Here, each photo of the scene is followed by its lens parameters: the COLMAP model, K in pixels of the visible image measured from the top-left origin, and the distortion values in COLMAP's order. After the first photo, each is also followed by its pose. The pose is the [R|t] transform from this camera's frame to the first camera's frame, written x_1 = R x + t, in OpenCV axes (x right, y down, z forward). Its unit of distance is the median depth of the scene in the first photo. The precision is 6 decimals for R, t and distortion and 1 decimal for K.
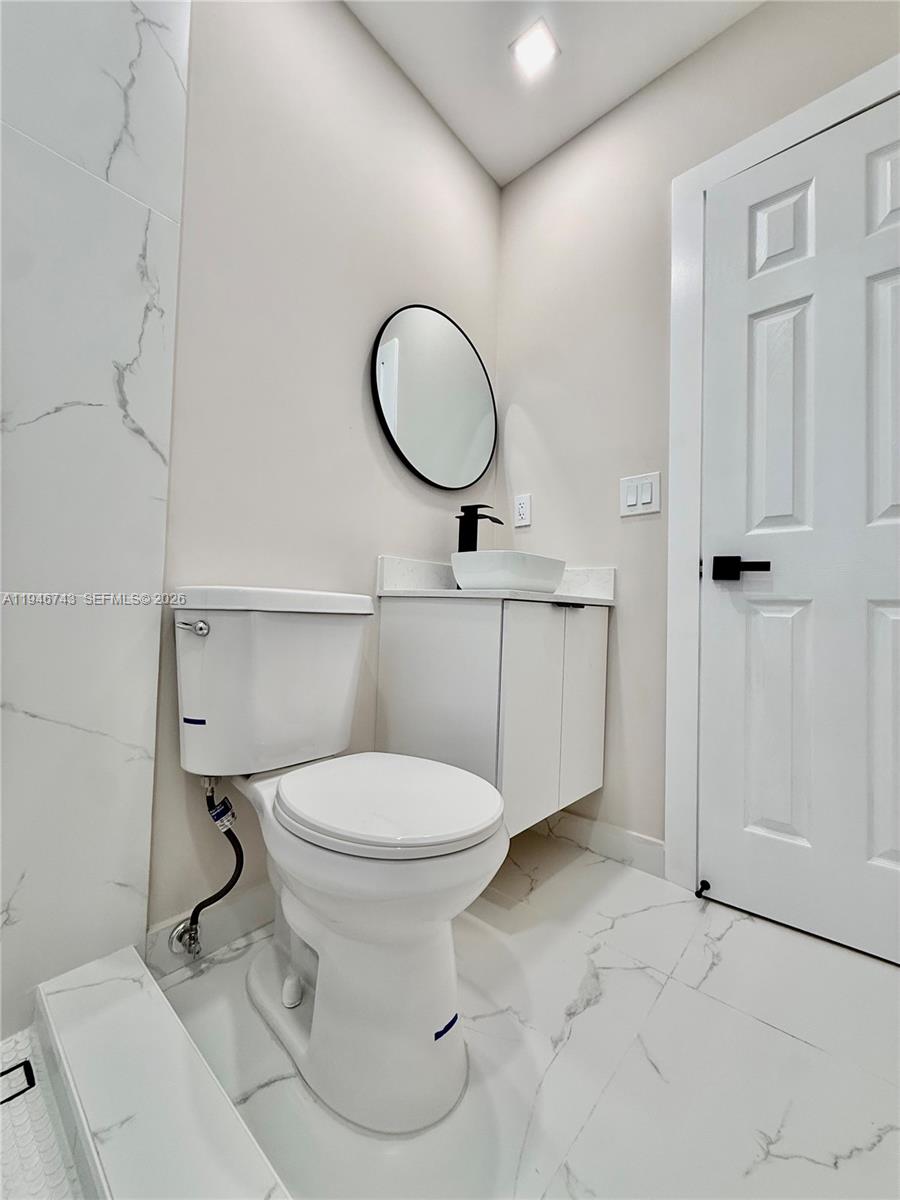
lens RADIAL K [[484.2, 0, 450.3], [0, 484.2, 574.6], [0, 0, 1]] dist [0.000696, 0.000122]
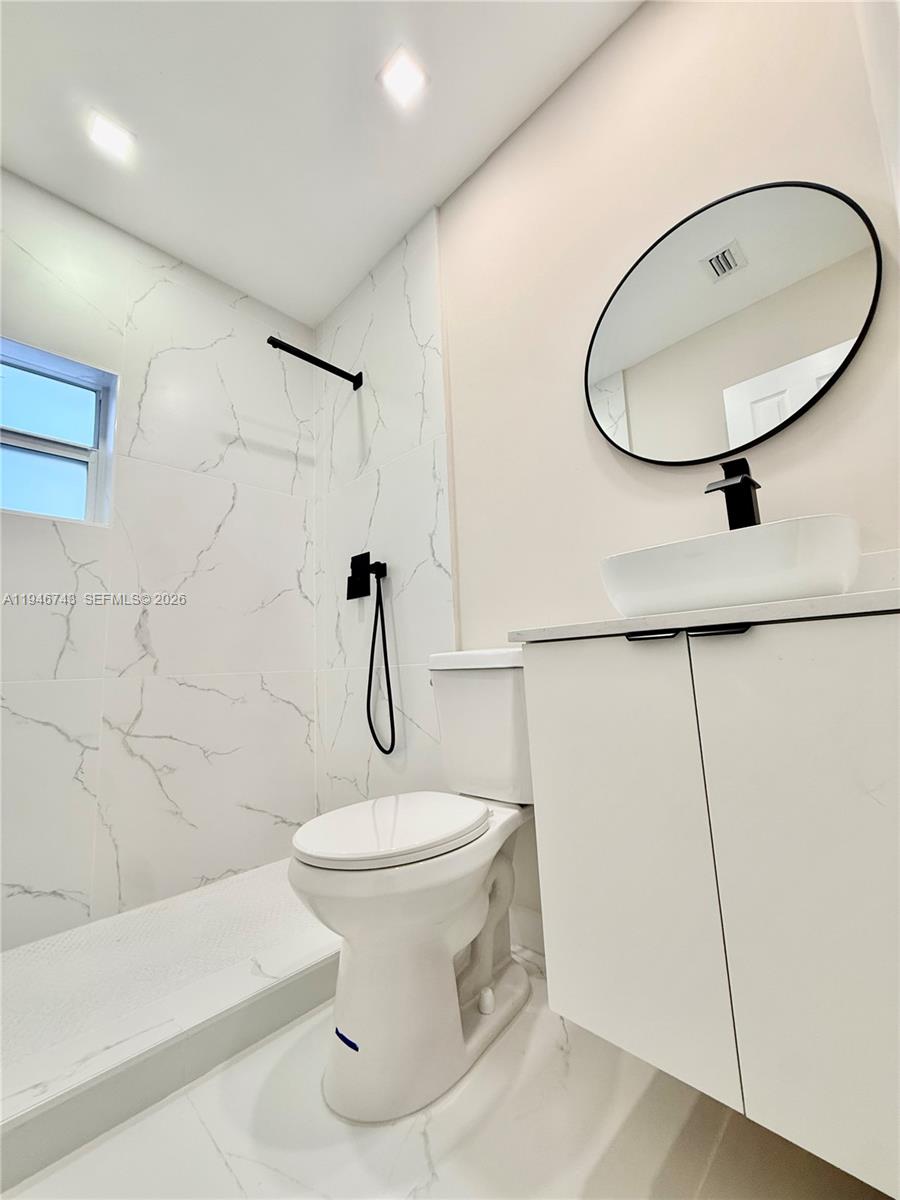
lens RADIAL K [[477.7, 0, 455.8], [0, 477.7, 598.4], [0, 0, 1]] dist [-0.001013, 0.000016]
pose [[-0.044997, -0.179903, -0.982655, 0.998725], [0.090956, 0.978828, -0.183367, 0.132105], [0.994838, -0.097629, -0.027682, 1.107433]]
